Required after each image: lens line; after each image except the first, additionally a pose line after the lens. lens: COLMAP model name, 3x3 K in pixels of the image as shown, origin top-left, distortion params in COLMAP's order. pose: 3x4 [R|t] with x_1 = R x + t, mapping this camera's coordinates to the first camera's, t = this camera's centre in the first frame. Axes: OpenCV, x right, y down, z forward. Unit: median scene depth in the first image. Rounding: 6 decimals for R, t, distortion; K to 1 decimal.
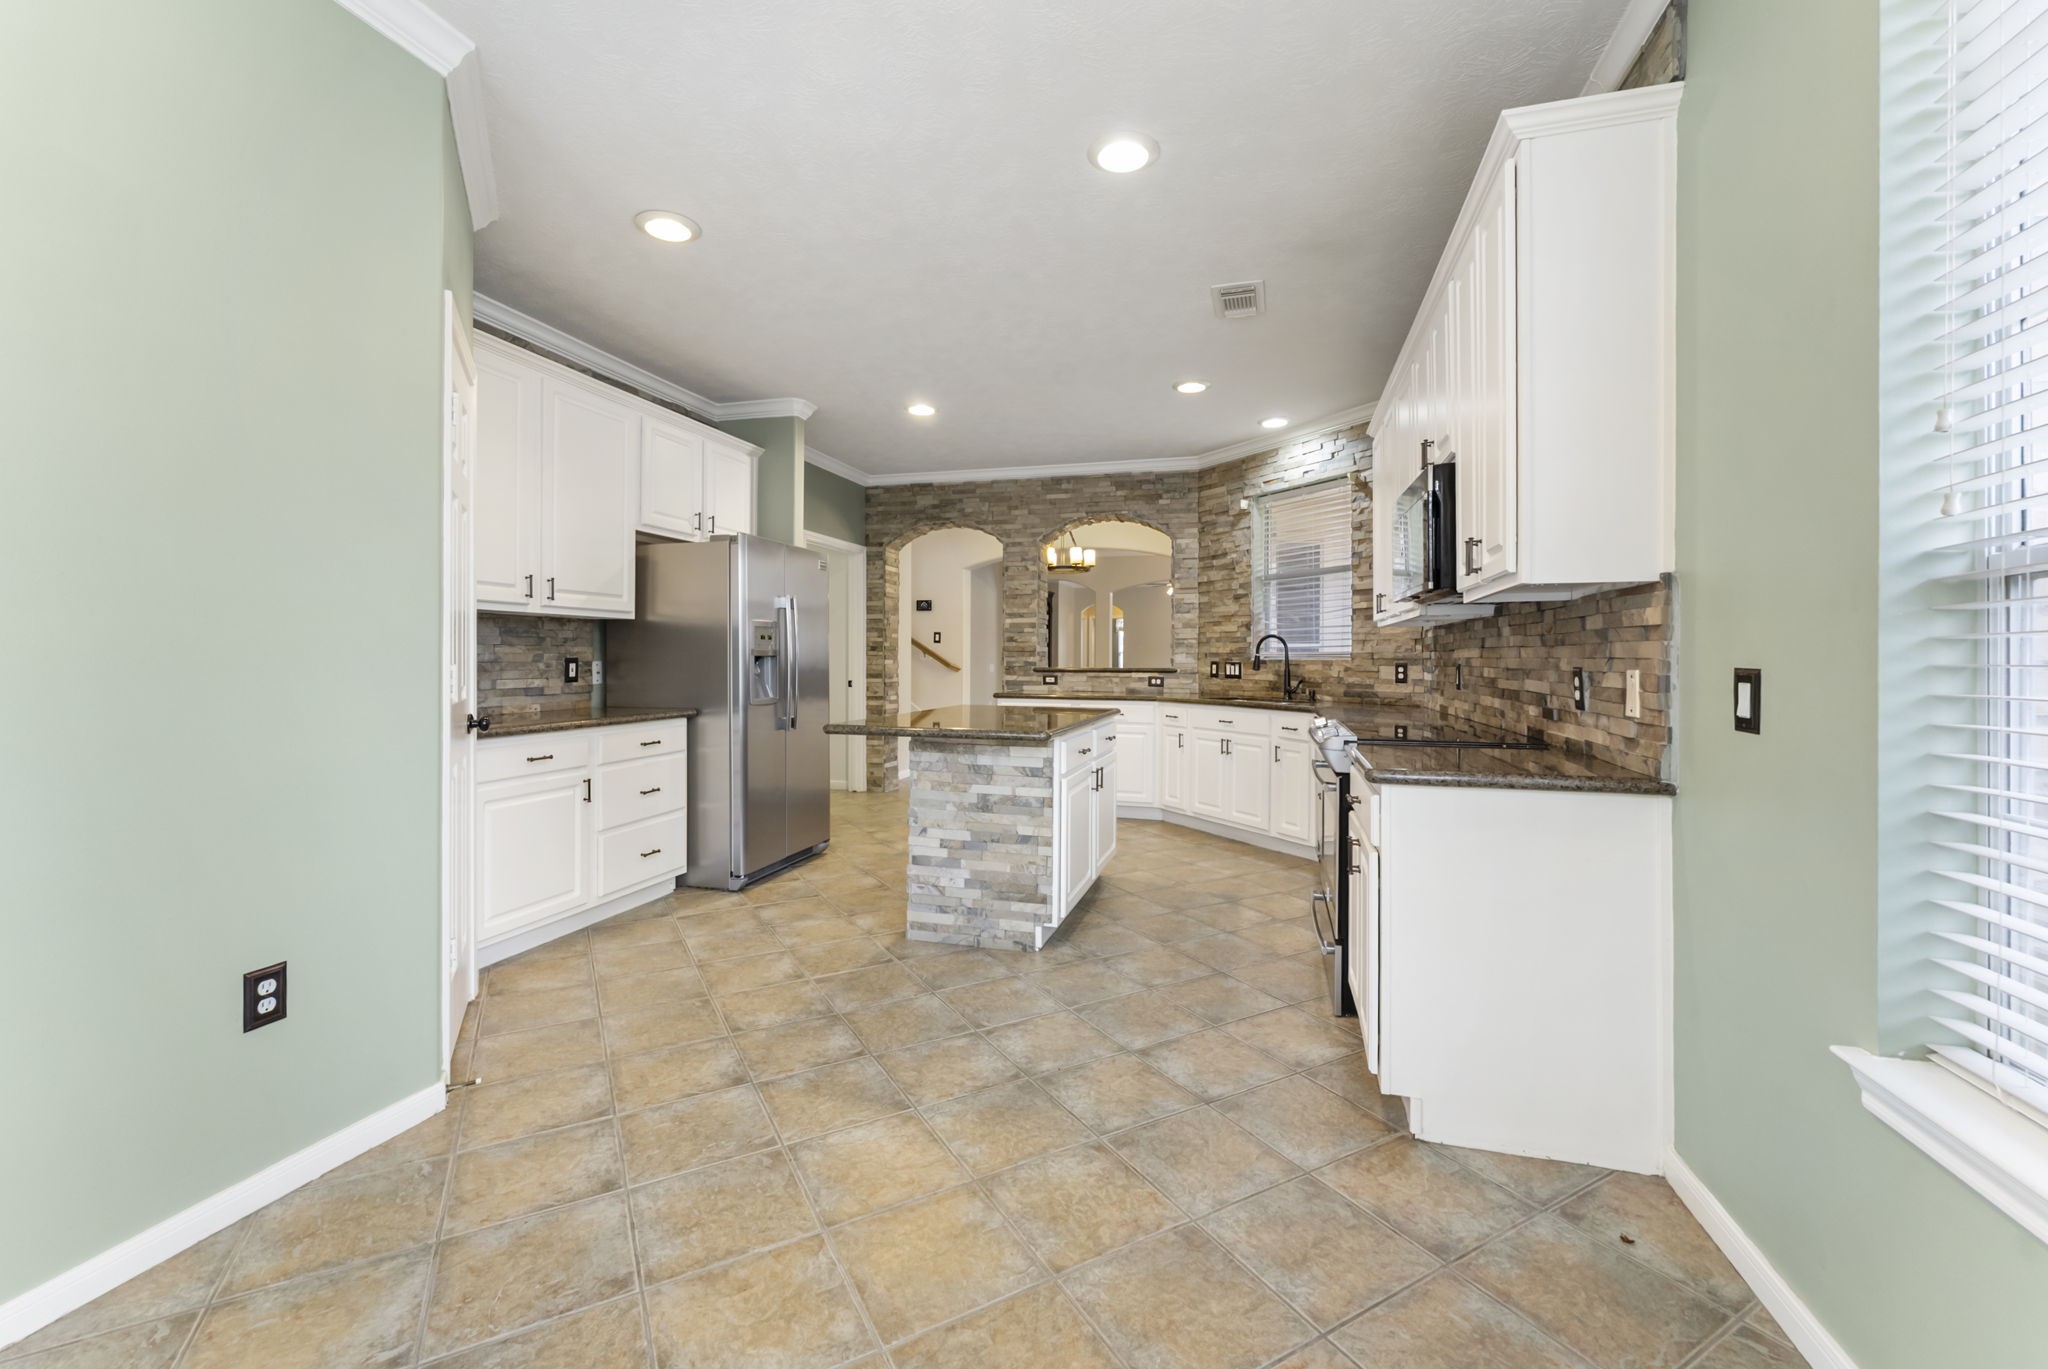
lens RADIAL K [[834.4, 0, 1019.5], [0, 834.4, 659.3], [0, 0, 1]] dist [0.001498, -0.001241]
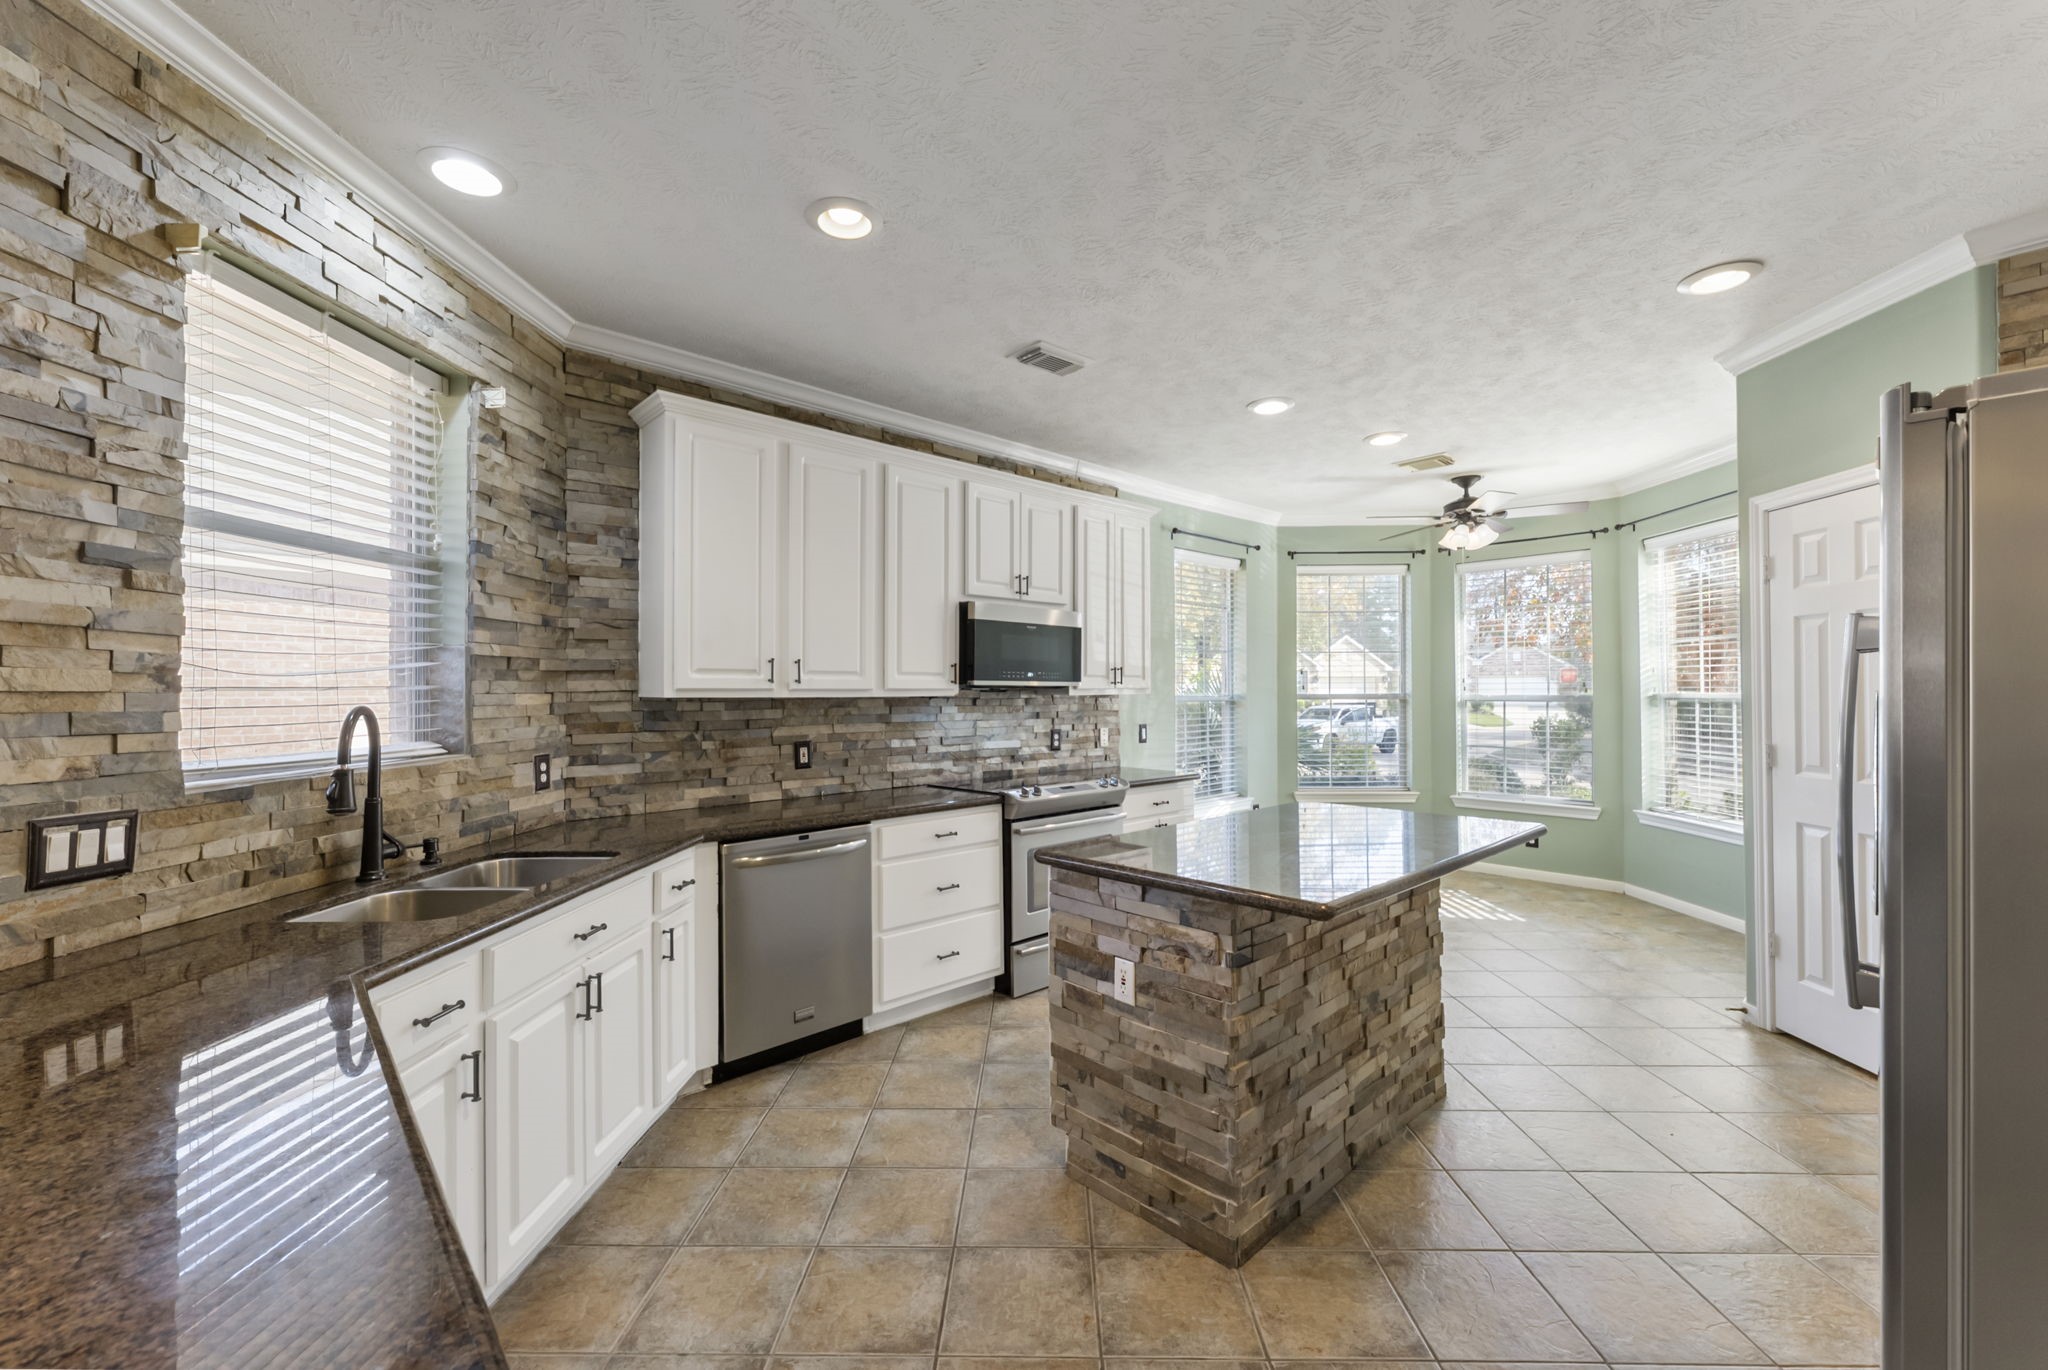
lens RADIAL K [[834.4, 0, 1024.6], [0, 834.4, 680.4], [0, 0, 1]] dist [0.001498, -0.001241]
pose [[-0.861677, 0.008932, 0.507379, -0.137211], [0.003458, 0.999925, -0.011731, -0.040849], [-0.507446, -0.008354, -0.861643, 1.336474]]
